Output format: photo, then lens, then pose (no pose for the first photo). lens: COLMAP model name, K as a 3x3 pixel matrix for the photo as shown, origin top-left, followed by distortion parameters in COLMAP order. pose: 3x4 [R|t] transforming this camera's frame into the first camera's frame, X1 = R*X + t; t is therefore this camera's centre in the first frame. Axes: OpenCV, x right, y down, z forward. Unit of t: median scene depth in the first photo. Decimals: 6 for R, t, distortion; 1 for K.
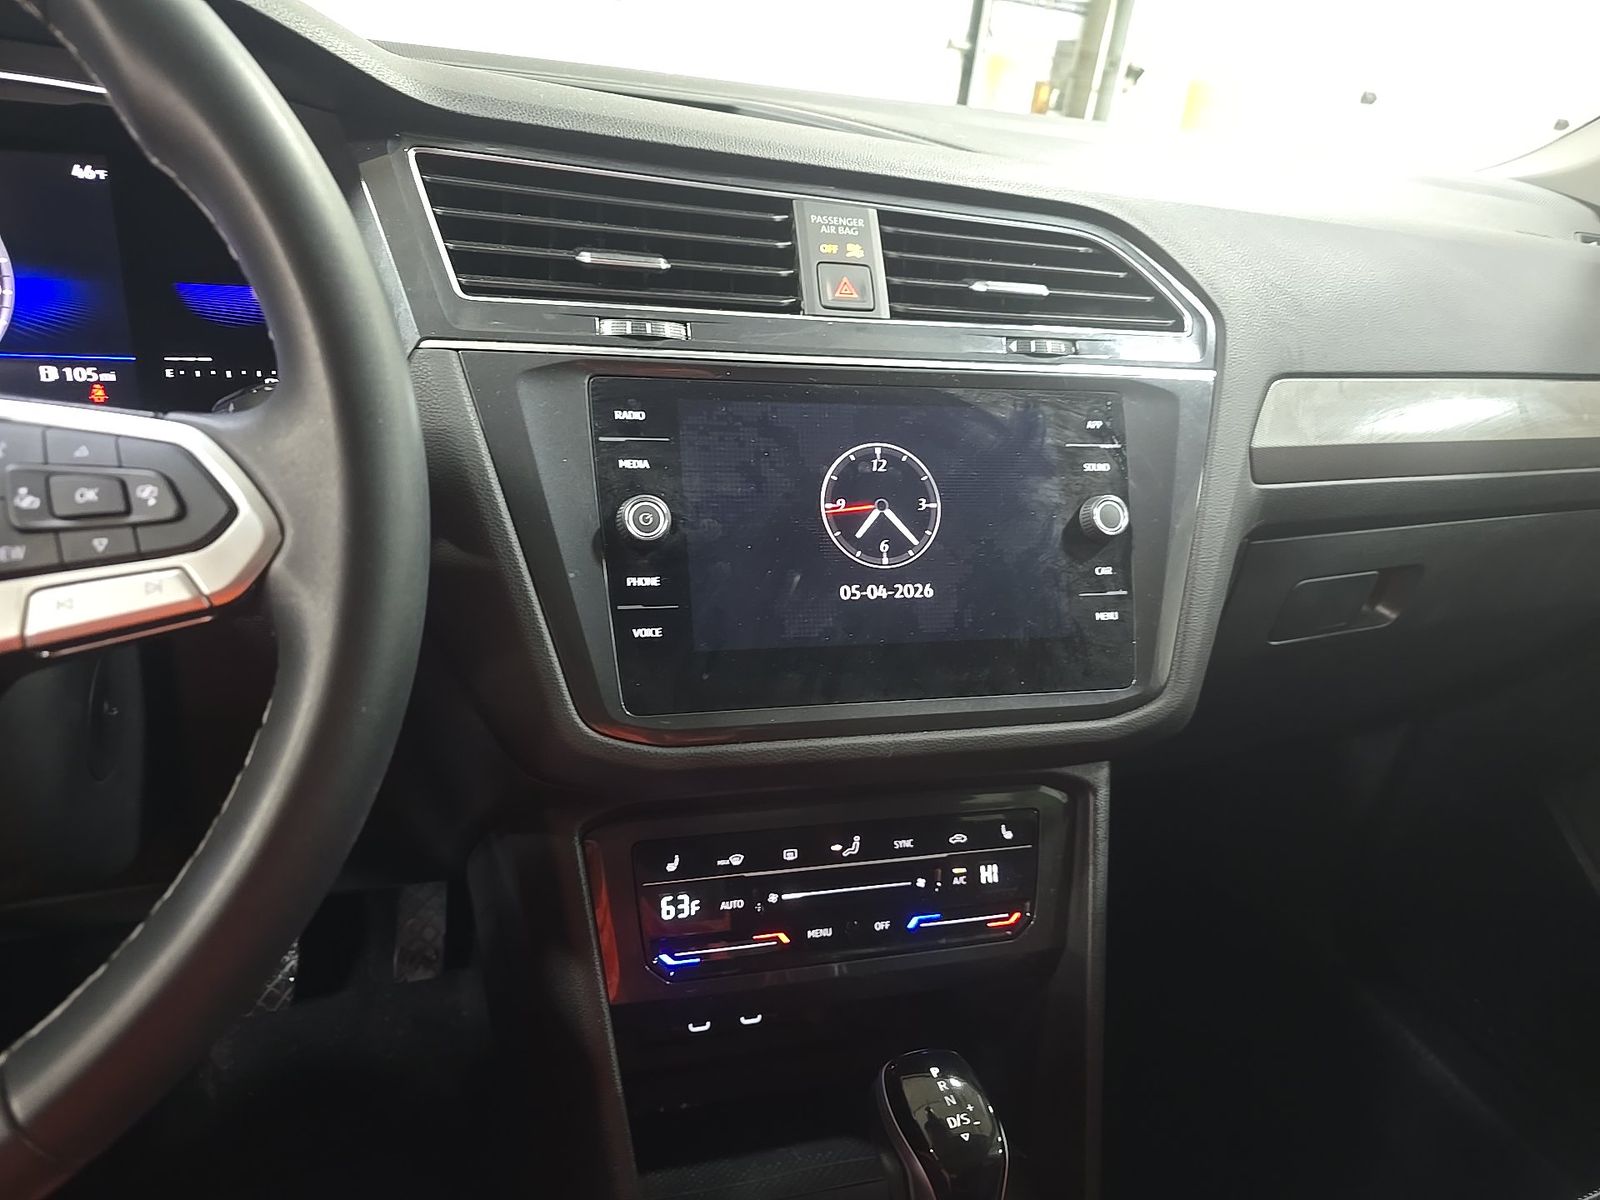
lens RADIAL K [[1081.0, 0, 790.4], [0, 1081.0, 599.4], [0, 0, 1]] dist [0.008851, -0.019777]
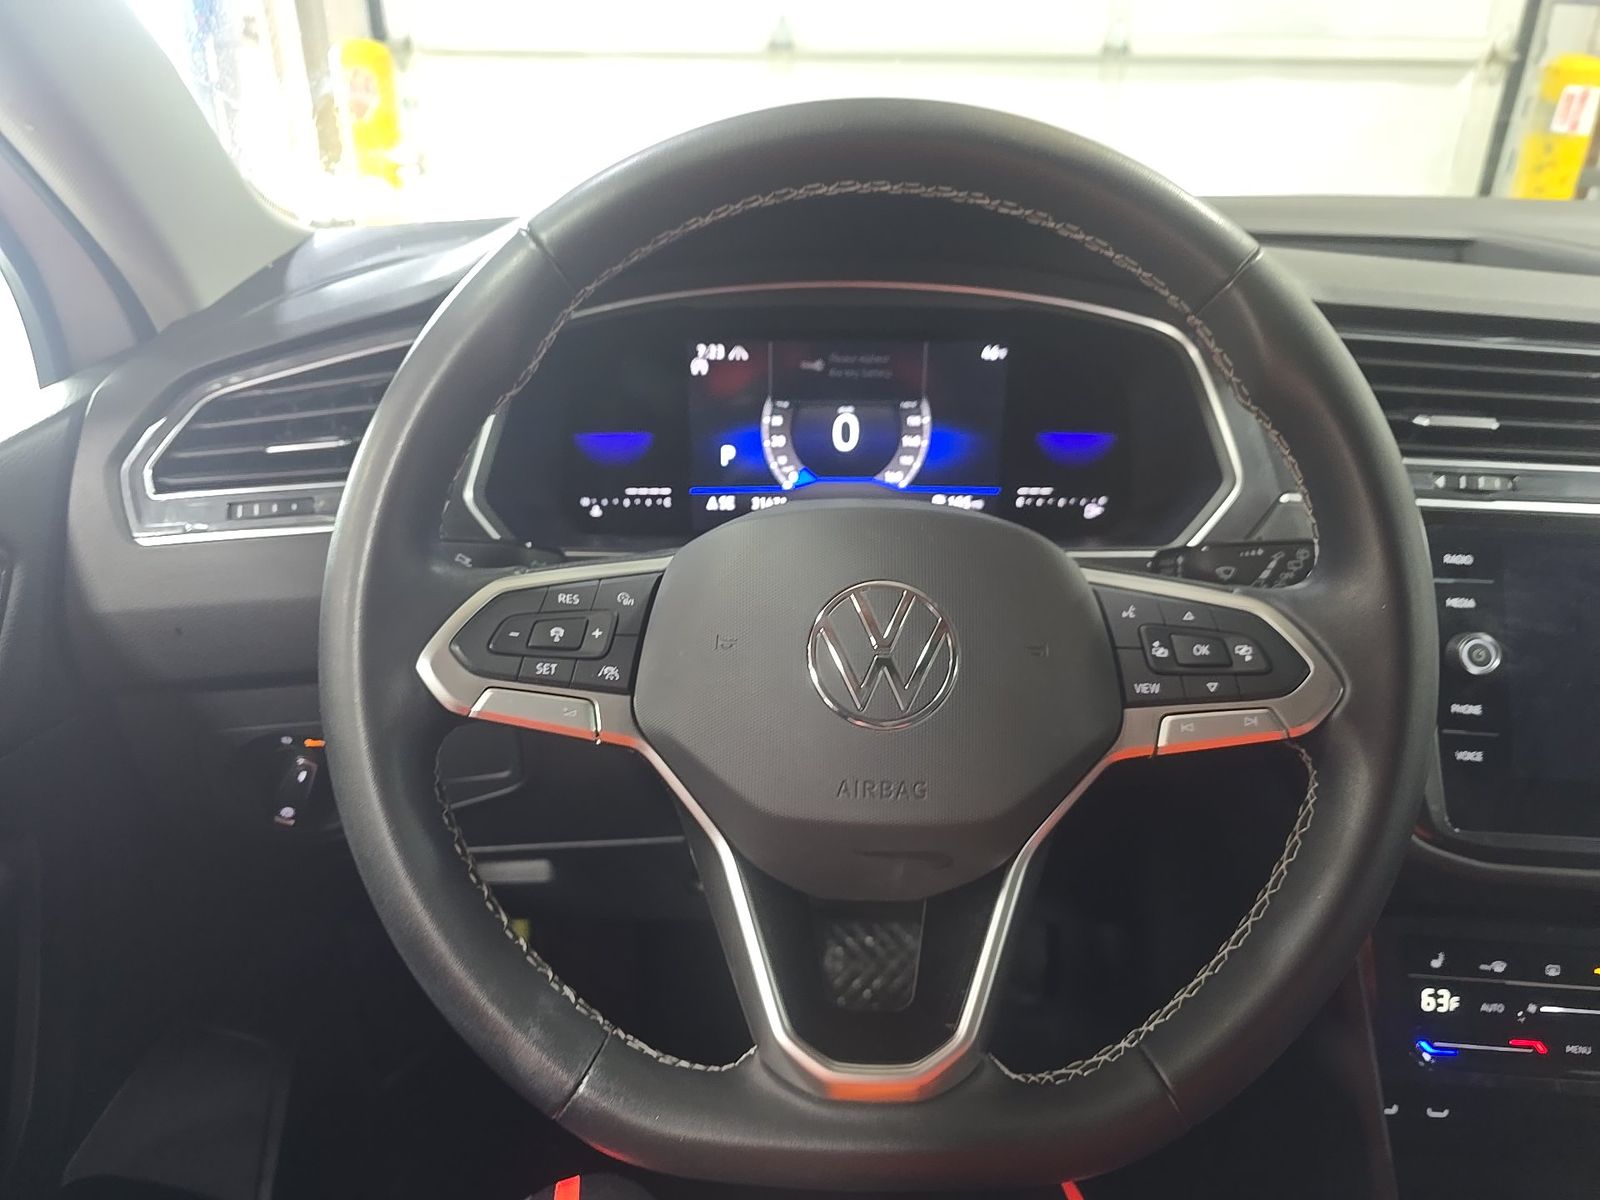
lens RADIAL K [[1081.0, 0, 798.4], [0, 1081.0, 606.5], [0, 0, 1]] dist [0.008851, -0.019777]
pose [[0.930661, 0.067810, -0.359545, -0.364921], [-0.075892, 0.997081, -0.008393, -0.057965], [0.357926, 0.035098, 0.933090, -0.282280]]
